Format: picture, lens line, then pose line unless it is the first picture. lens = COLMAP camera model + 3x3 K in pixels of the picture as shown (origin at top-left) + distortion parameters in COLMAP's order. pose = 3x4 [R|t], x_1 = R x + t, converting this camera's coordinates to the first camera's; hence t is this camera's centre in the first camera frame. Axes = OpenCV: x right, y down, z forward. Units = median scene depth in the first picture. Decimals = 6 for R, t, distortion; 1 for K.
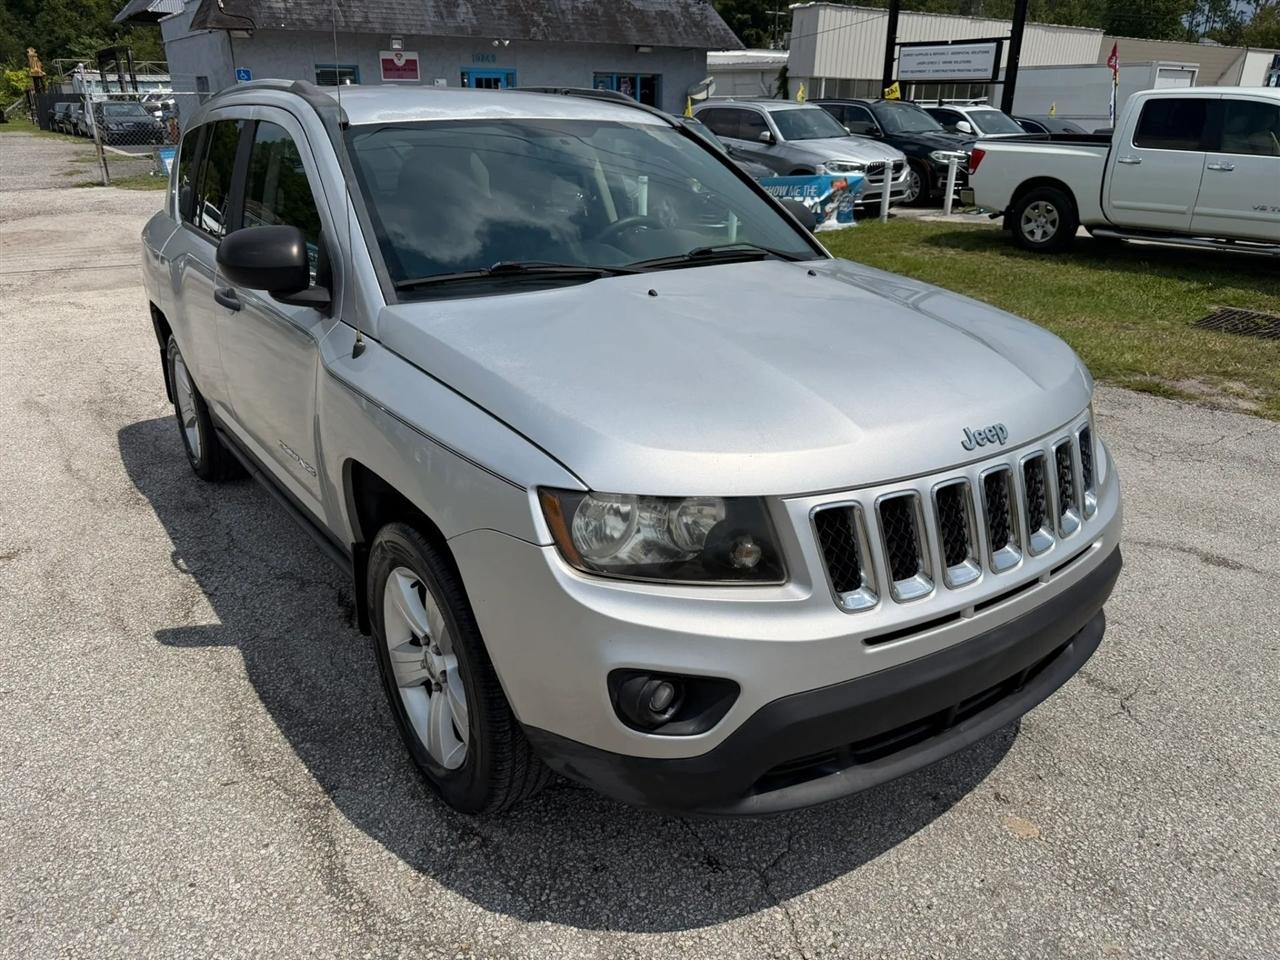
lens RADIAL K [[911.7, 0, 649.3], [0, 911.7, 475.5], [0, 0, 1]] dist [0.018174, -0.022727]
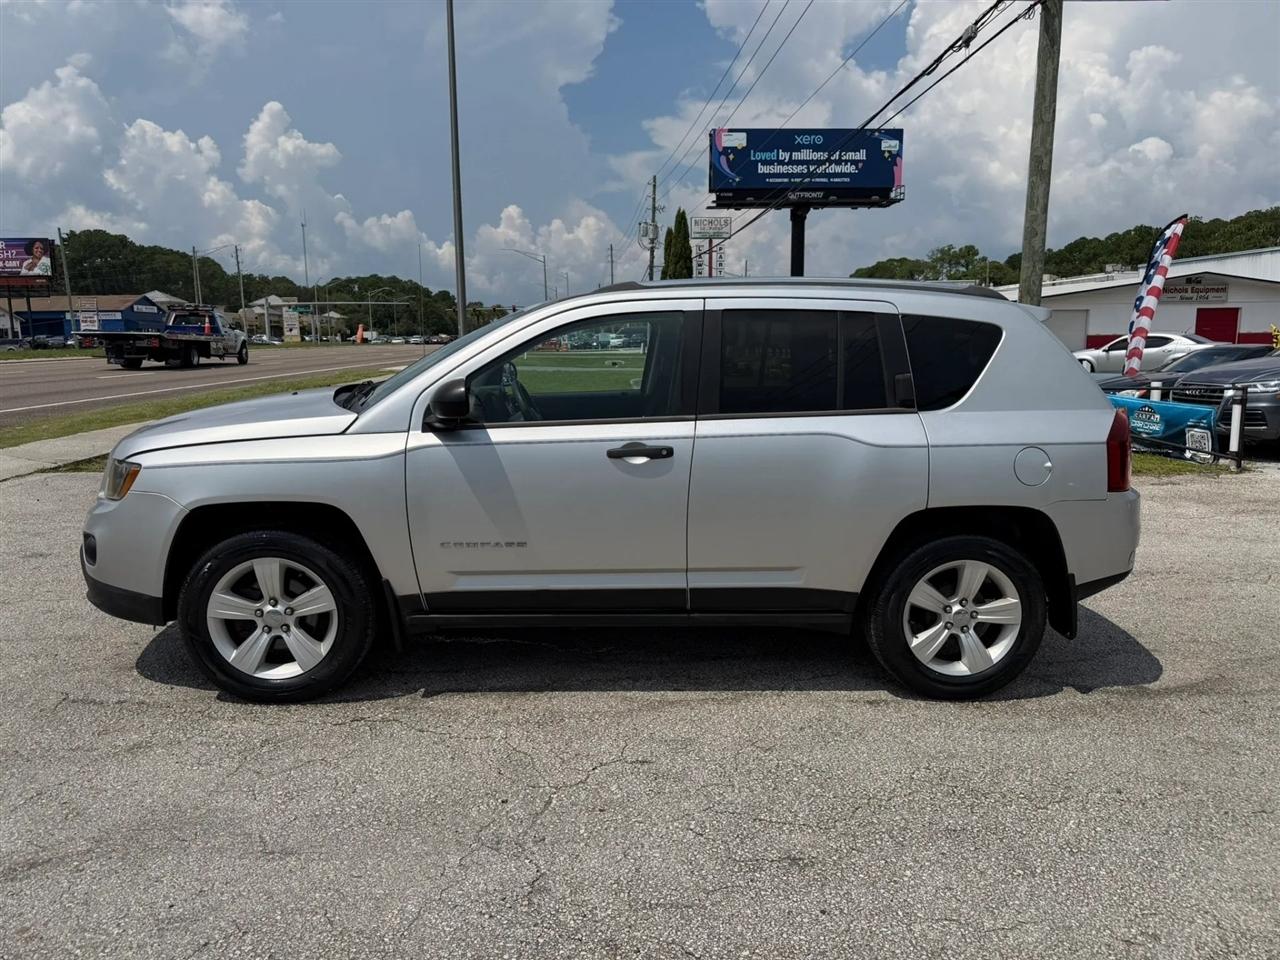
lens RADIAL K [[911.7, 0, 633.7], [0, 911.7, 491.3], [0, 0, 1]] dist [0.018174, -0.022727]
pose [[-0.534398, 0.143261, -0.833004, 1.233018], [-0.311526, 0.882767, 0.351673, -0.823923], [0.785729, 0.447435, -0.427119, 2.243854]]
